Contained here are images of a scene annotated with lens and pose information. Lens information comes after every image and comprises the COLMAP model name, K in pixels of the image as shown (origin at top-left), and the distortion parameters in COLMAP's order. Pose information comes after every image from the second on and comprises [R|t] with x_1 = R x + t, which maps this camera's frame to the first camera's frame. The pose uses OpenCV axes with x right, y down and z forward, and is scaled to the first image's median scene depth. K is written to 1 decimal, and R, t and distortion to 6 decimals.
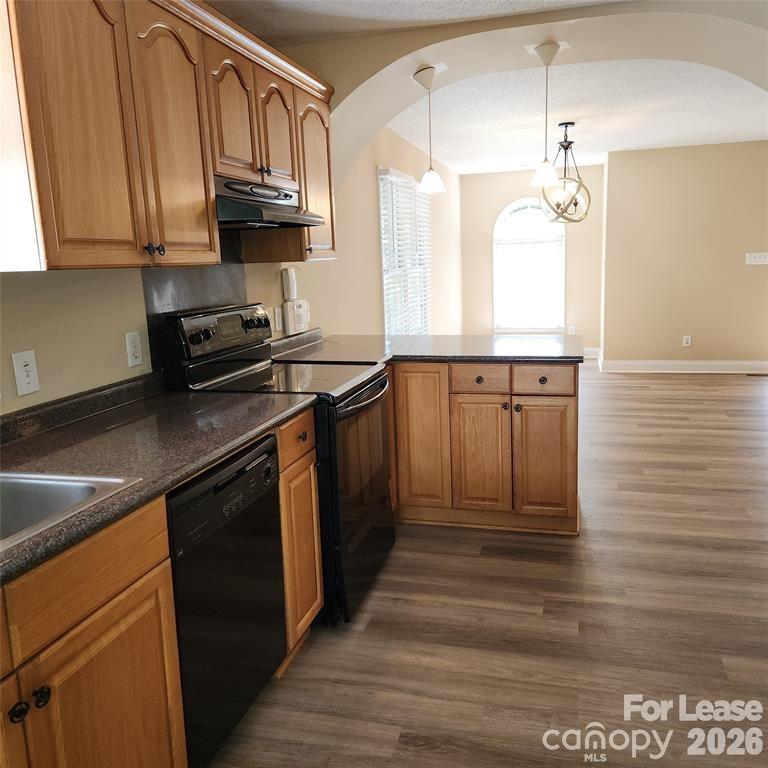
lens RADIAL K [[687.5, 0, 395.3], [0, 687.5, 380.3], [0, 0, 1]] dist [0.008318, -0.010209]
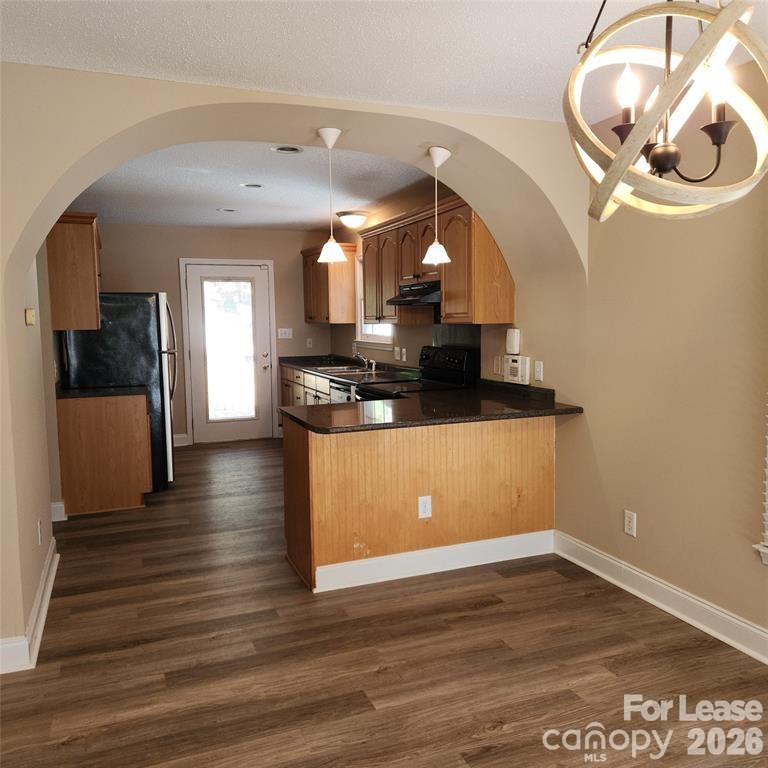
lens RADIAL K [[687.5, 0, 395.3], [0, 687.5, 380.3], [0, 0, 1]] dist [0.008318, -0.010209]
pose [[-0.797400, 0.106502, -0.593978, 0.713277], [-0.060727, 0.965144, 0.254577, -0.355694], [0.600387, 0.239070, -0.763139, 1.751530]]
